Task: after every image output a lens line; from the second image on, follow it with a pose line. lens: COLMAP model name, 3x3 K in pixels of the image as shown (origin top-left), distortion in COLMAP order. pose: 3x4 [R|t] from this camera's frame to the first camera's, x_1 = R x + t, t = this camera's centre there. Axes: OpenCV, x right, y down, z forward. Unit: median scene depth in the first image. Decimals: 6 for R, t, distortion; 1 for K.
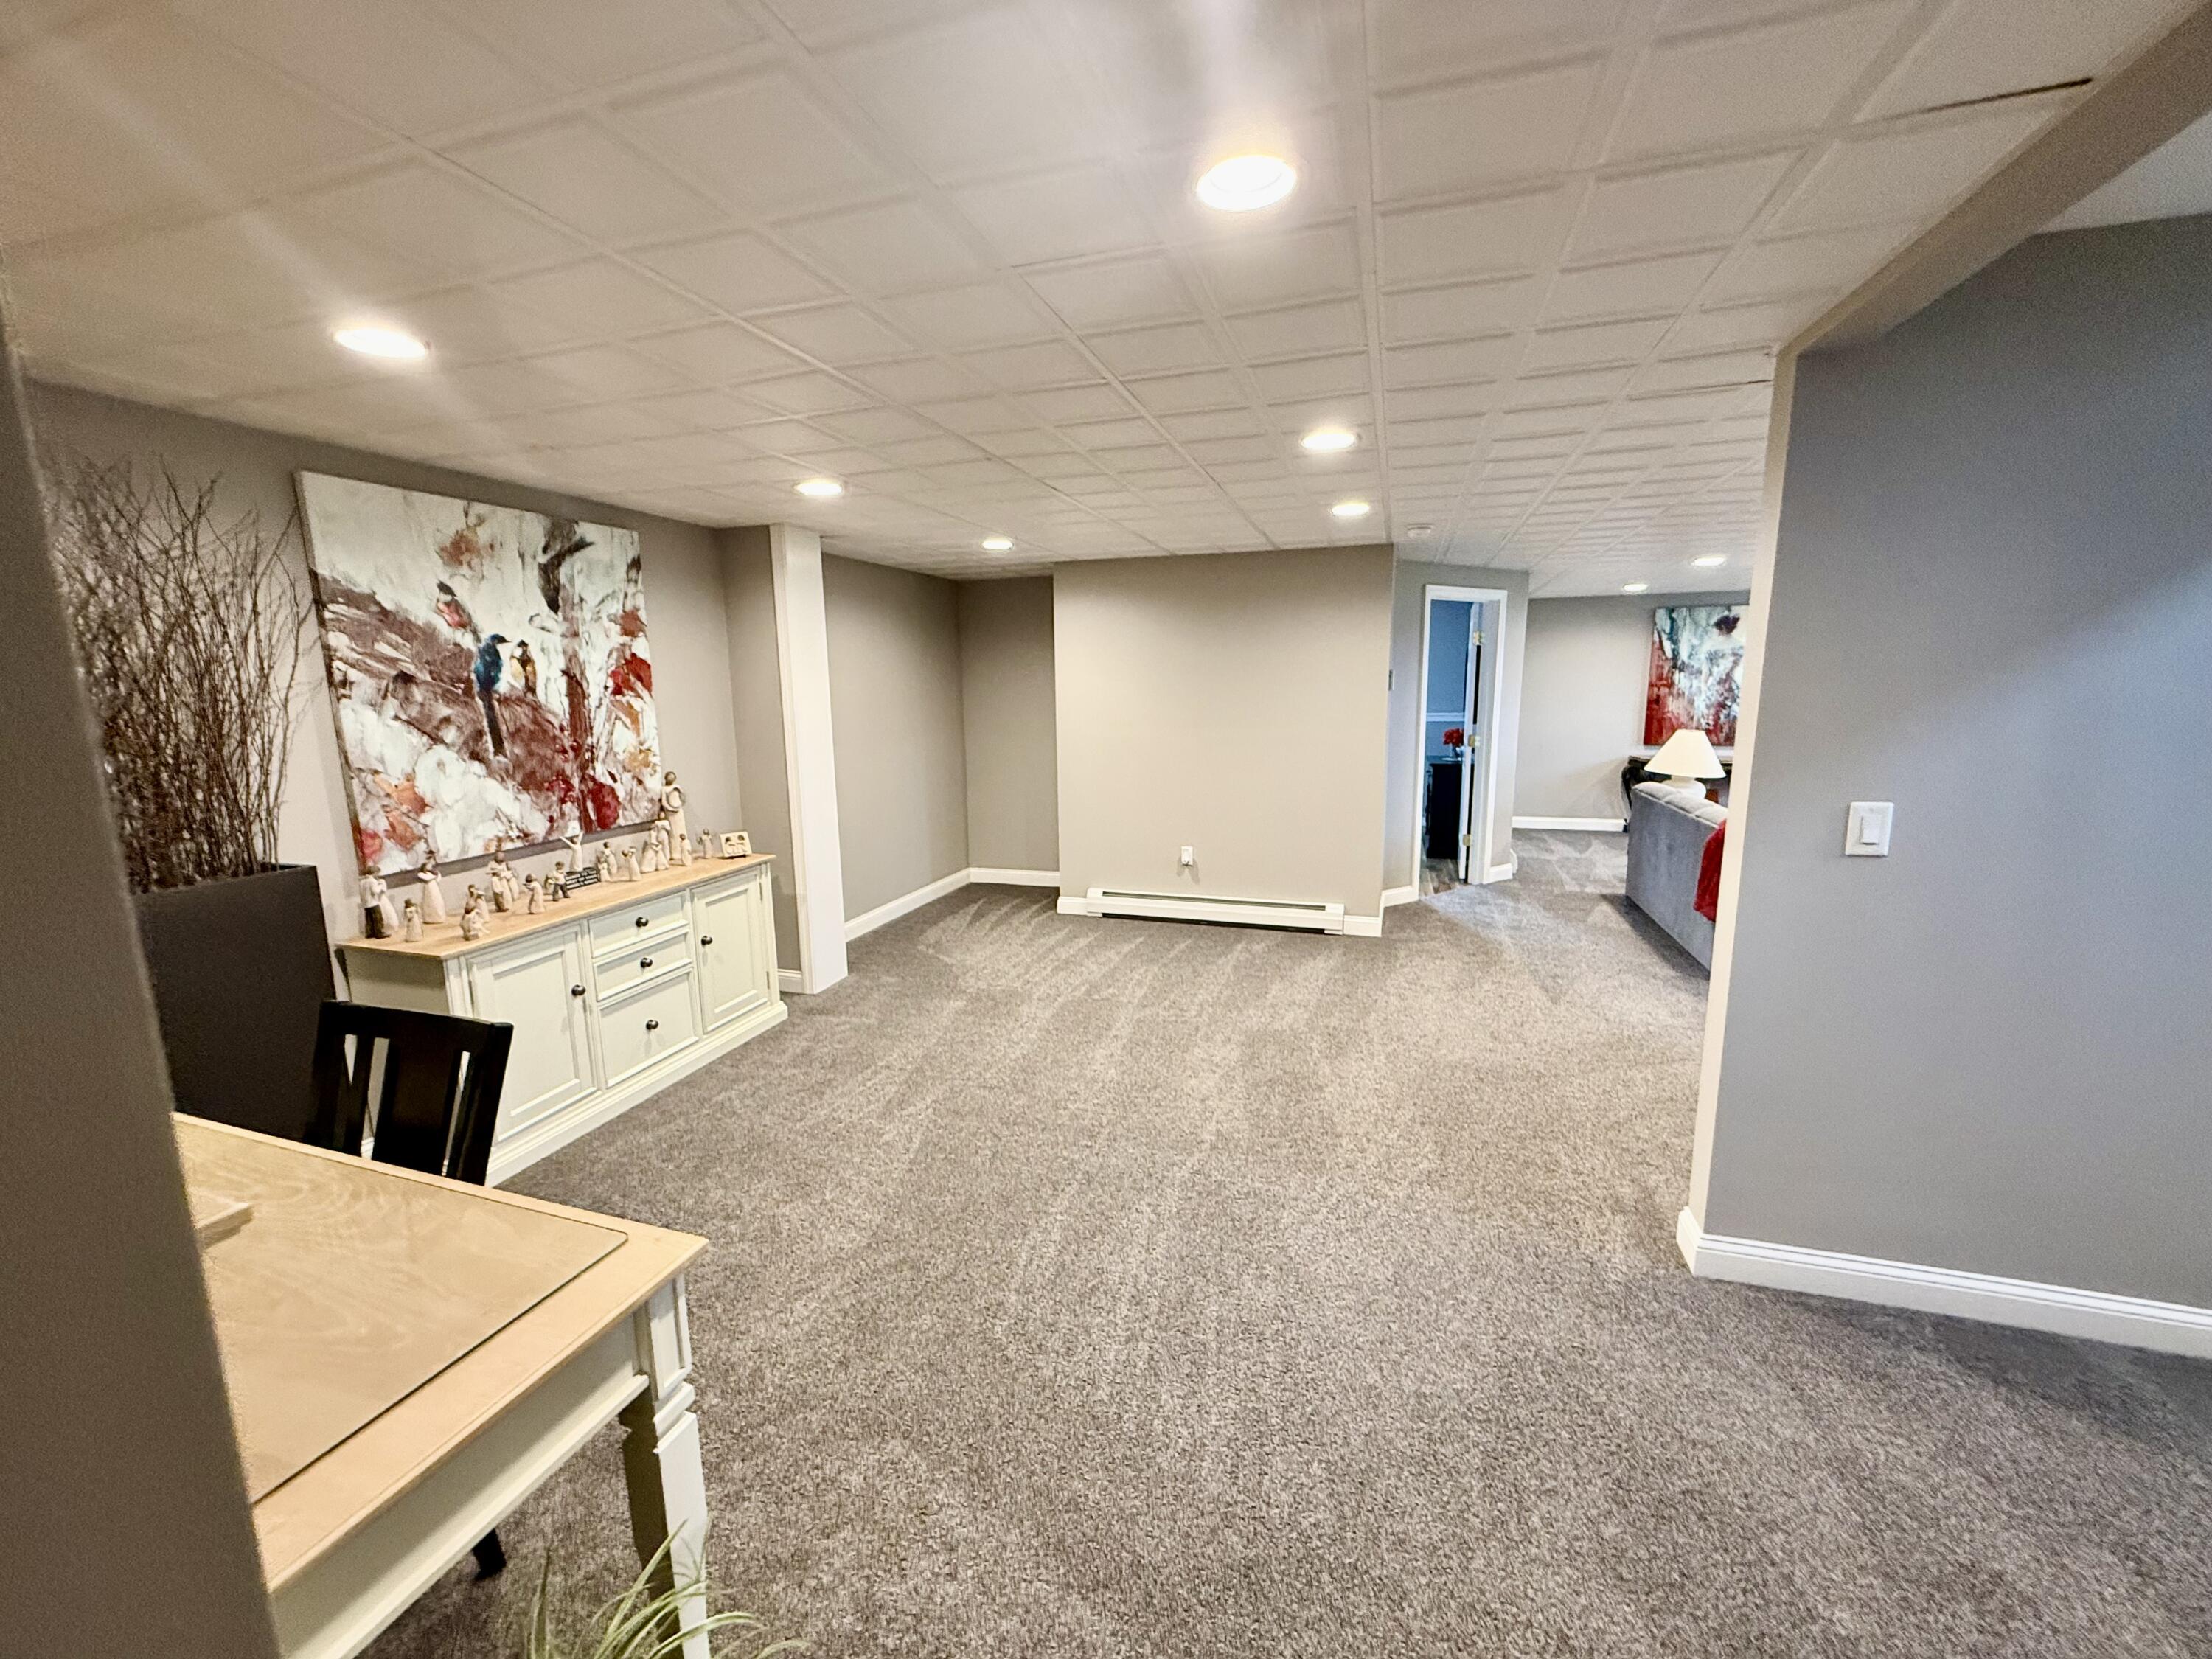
lens RADIAL K [[888.3, 0, 1106.0], [0, 888.3, 829.5], [0, 0, 1]] dist [0.000925, 0.000343]
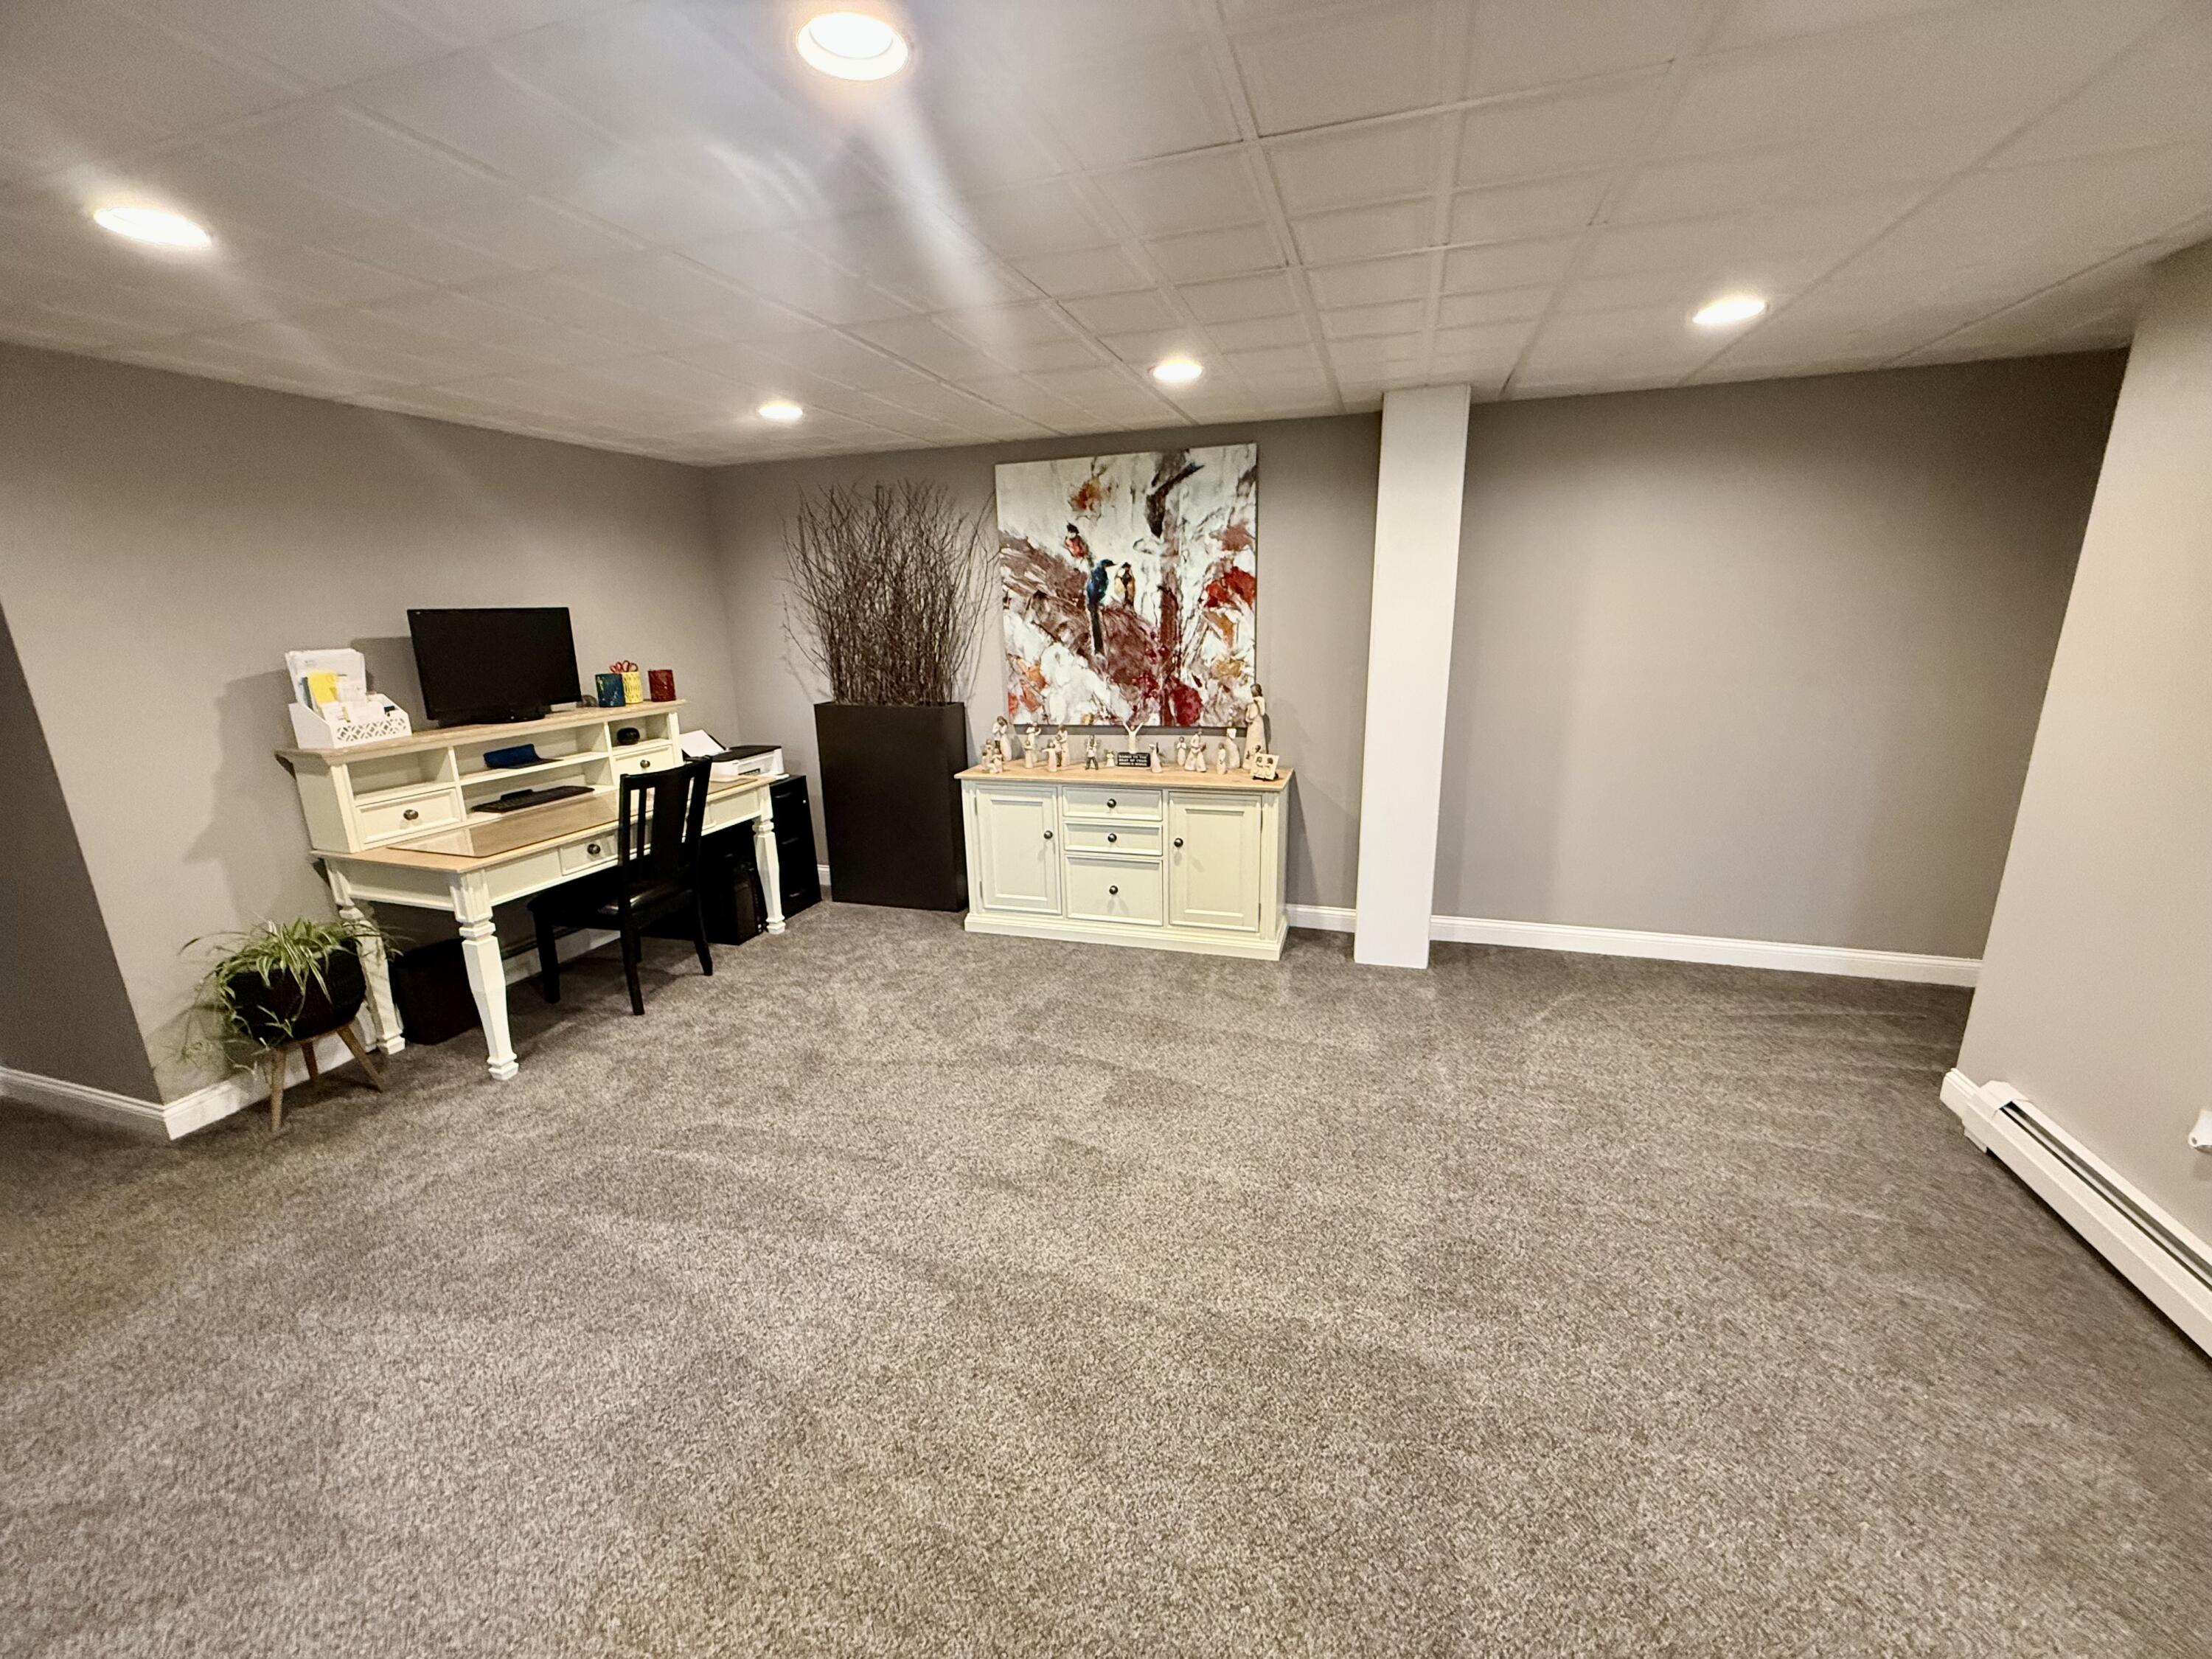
lens RADIAL K [[888.3, 0, 1106.0], [0, 888.3, 829.5], [0, 0, 1]] dist [0.000925, 0.000343]
pose [[-0.005143, 0.261367, -0.965226, 0.629454], [-0.144574, 0.954903, 0.259343, -0.168731], [0.989481, 0.140880, 0.032876, 0.953368]]
